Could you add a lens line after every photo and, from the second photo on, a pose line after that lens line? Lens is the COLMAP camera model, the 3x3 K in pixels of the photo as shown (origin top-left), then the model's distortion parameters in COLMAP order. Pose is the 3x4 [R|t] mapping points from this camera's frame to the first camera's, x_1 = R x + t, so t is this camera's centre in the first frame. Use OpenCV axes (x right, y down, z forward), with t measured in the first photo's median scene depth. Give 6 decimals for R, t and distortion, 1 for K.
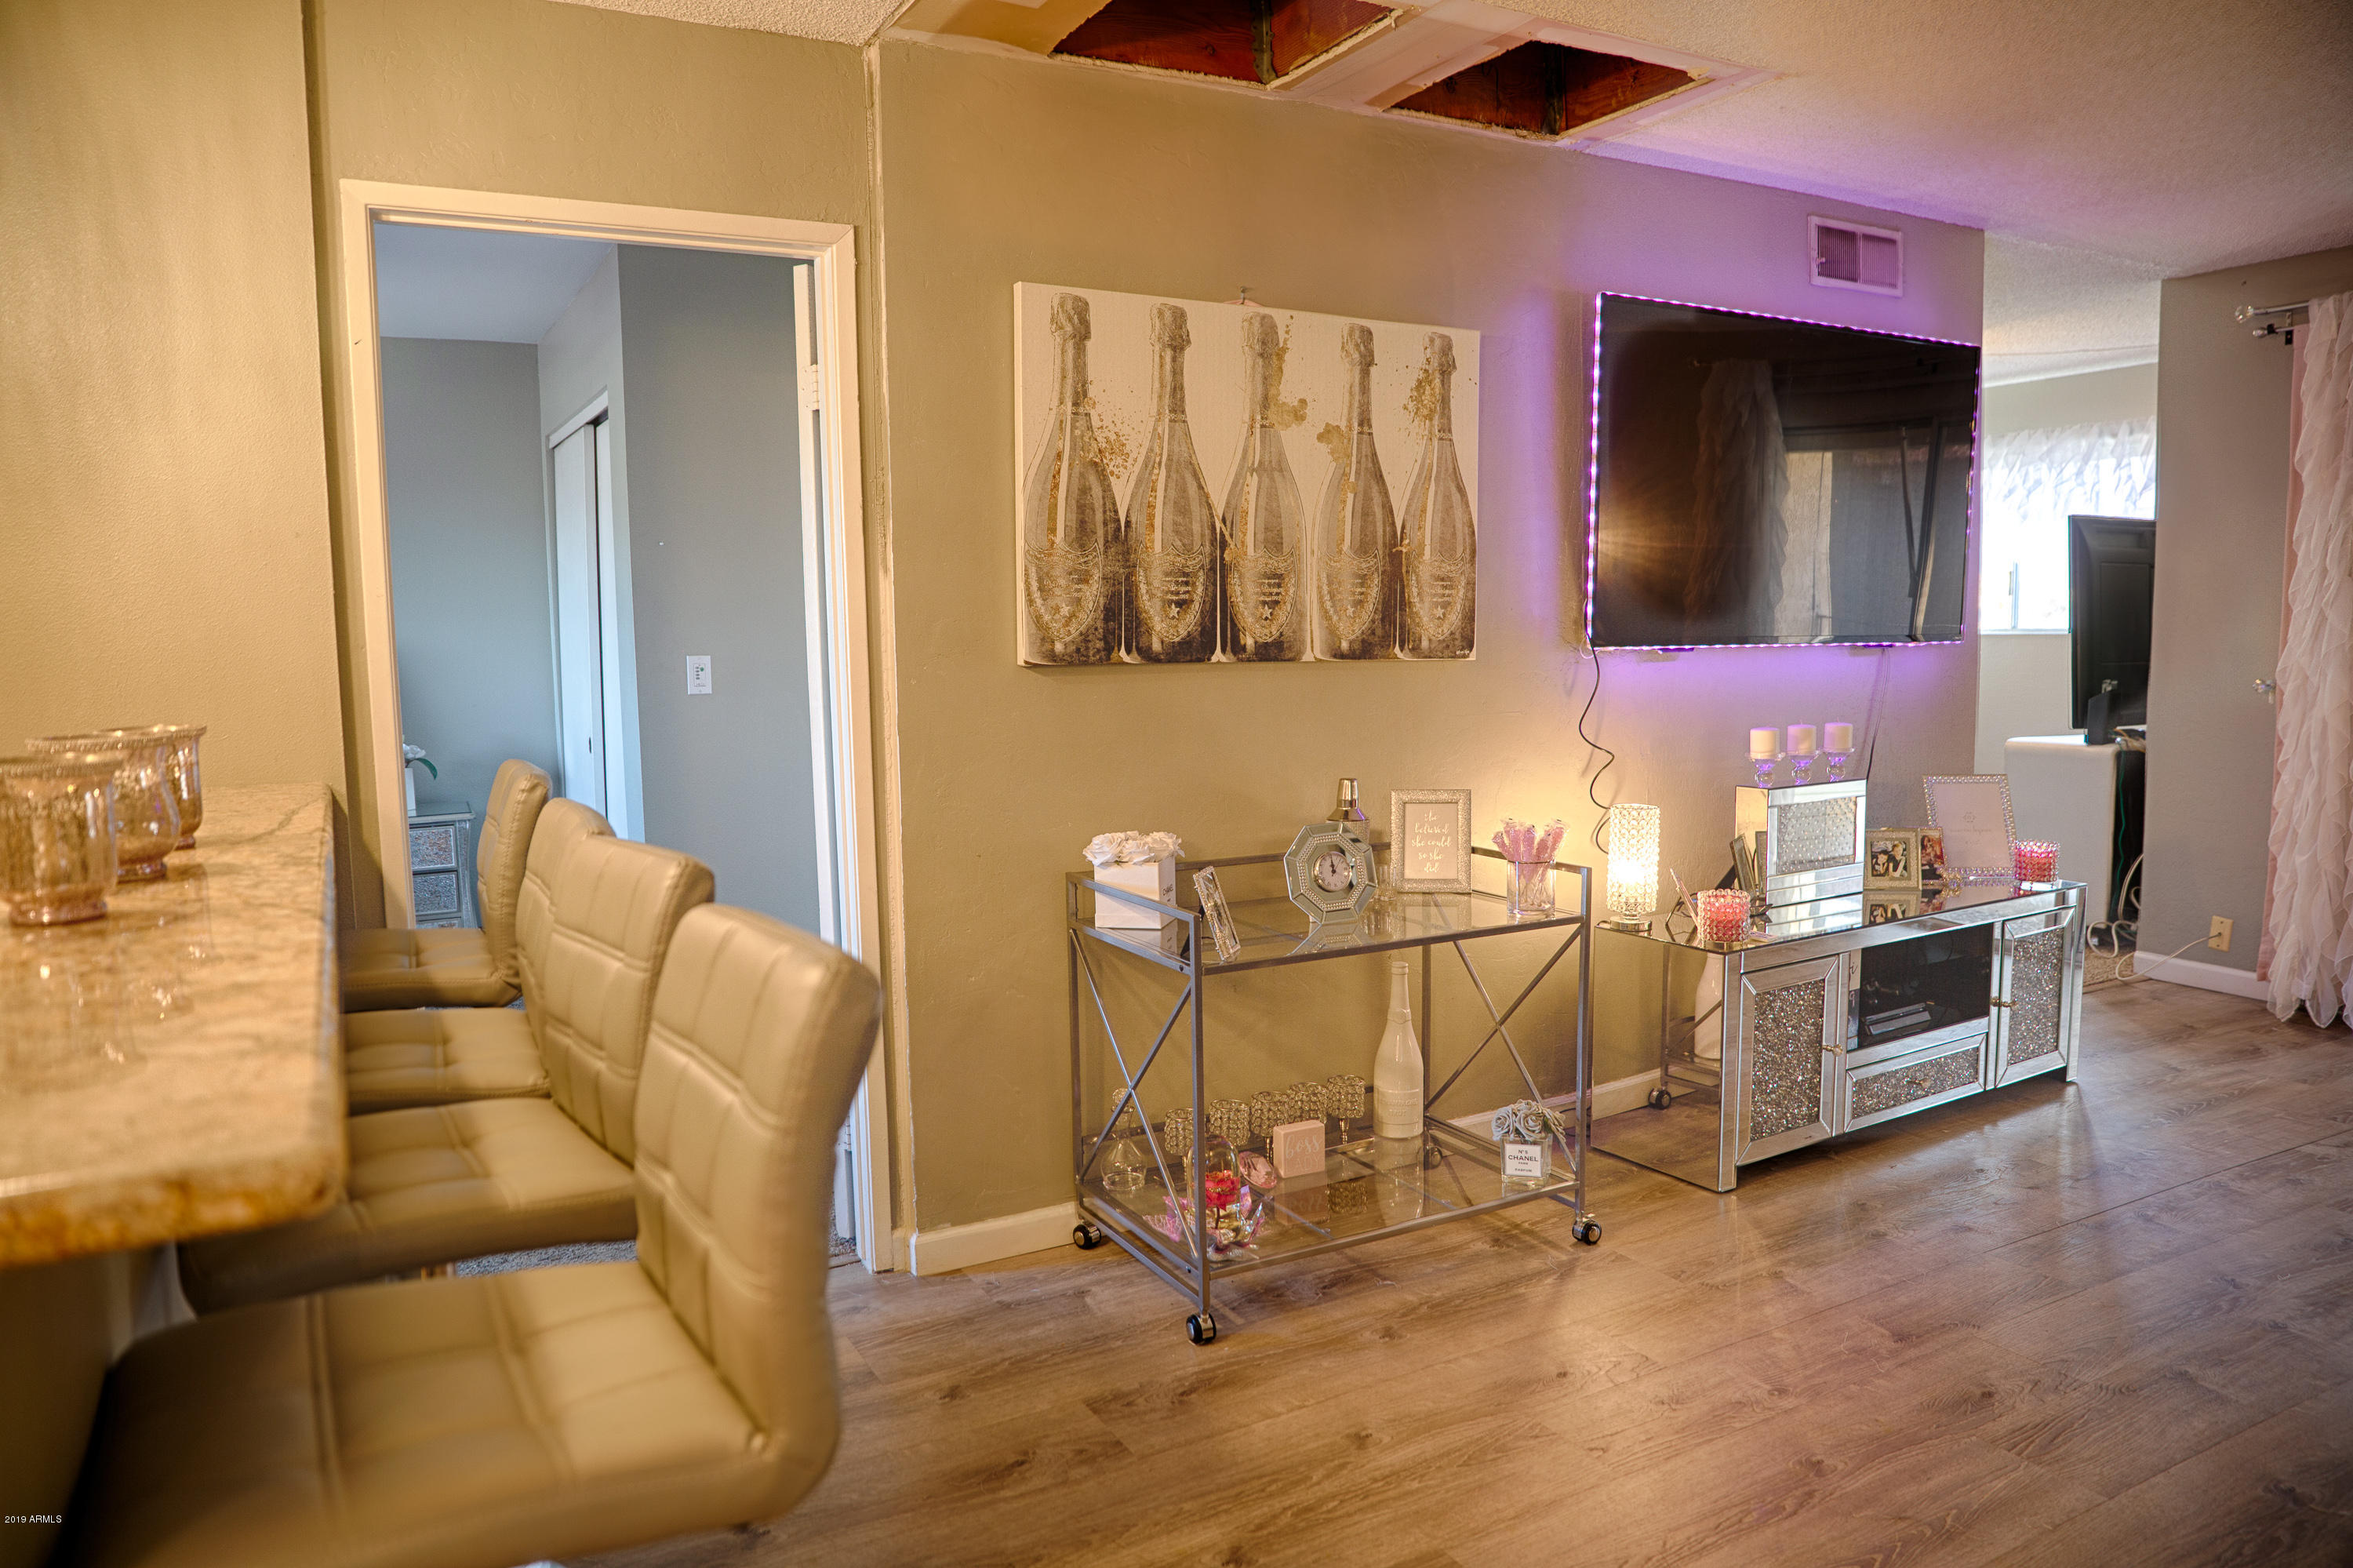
lens RADIAL K [[1608.2, 0, 1186.2], [0, 1608.2, 770.3], [0, 0, 1]] dist [-0.104821, 0.083860]
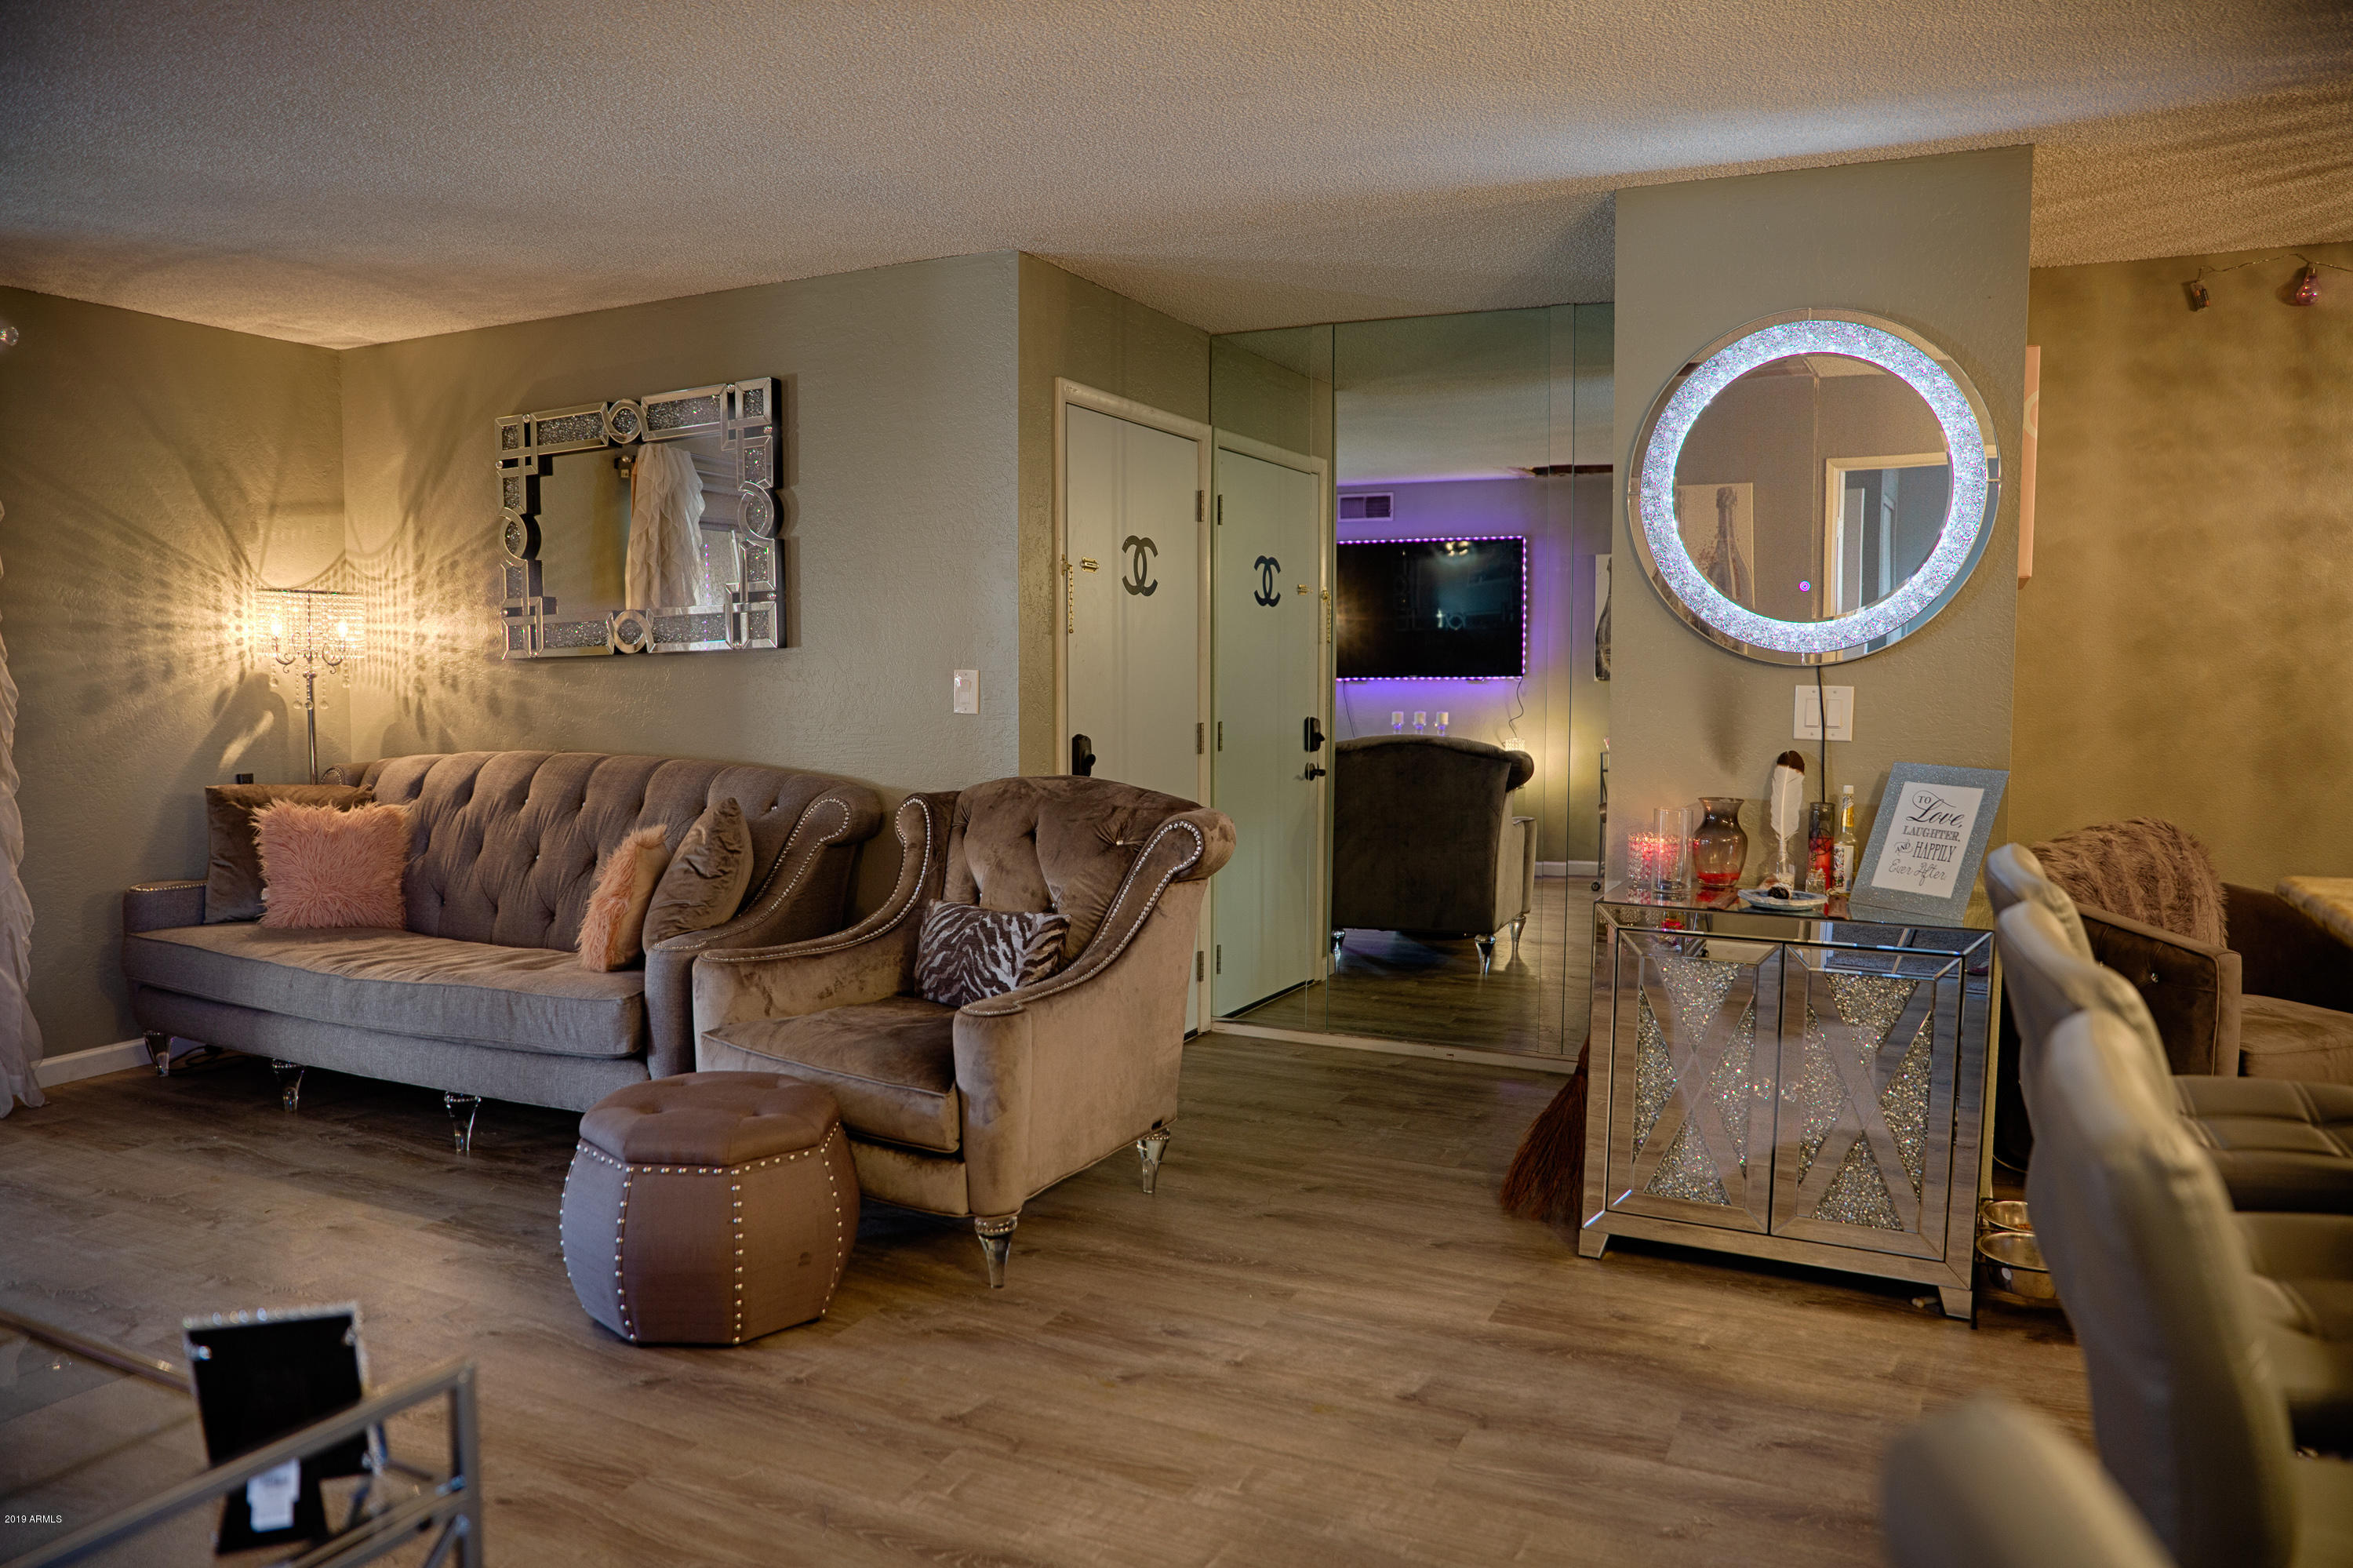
lens RADIAL K [[1608.2, 0, 1193.8], [0, 1608.2, 769.8], [0, 0, 1]] dist [-0.104821, 0.083860]
pose [[-0.584293, -0.038820, 0.810614, -0.344026], [0.084919, 0.990447, 0.108642, -0.074079], [-0.807087, 0.132315, -0.575415, 0.851588]]
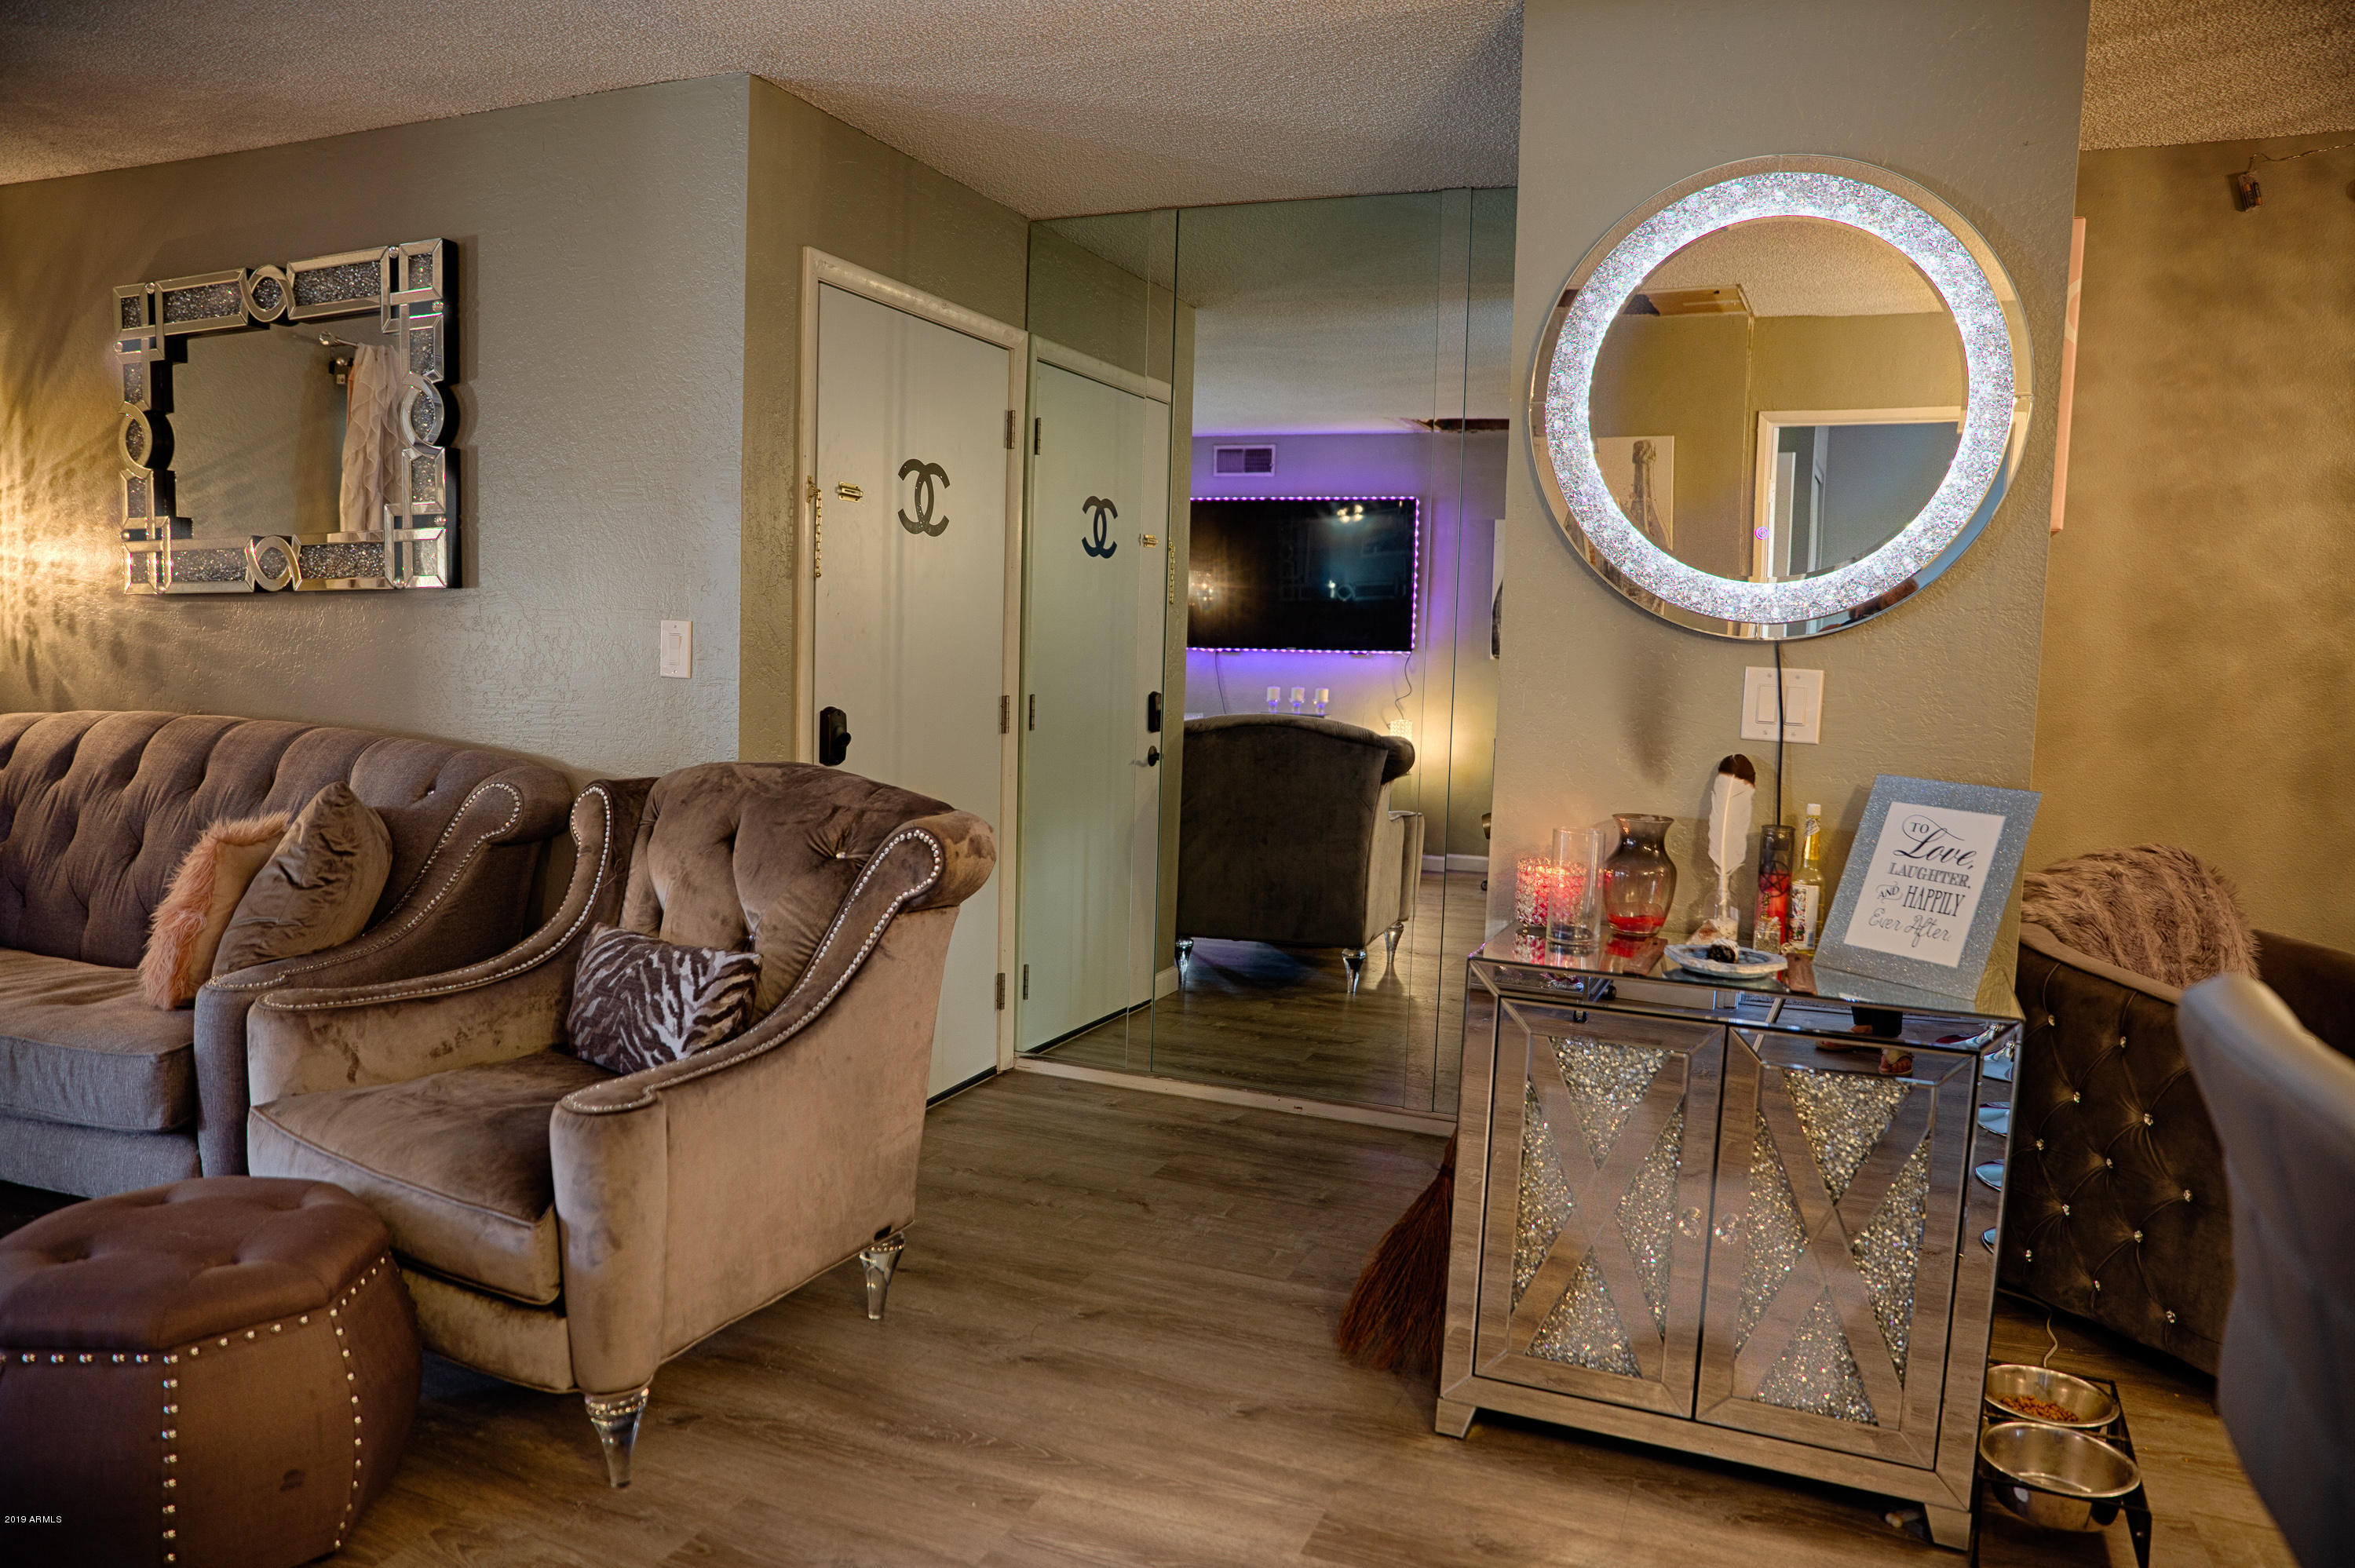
lens RADIAL K [[1609.3, 0, 1193.0], [0, 1609.3, 772.4], [0, 0, 1]] dist [-0.104821, 0.083860]
pose [[-0.631116, -0.068033, 0.772699, -0.162966], [0.055092, 0.989699, 0.132137, -0.048976], [-0.773730, 0.125964, -0.620867, 0.625147]]
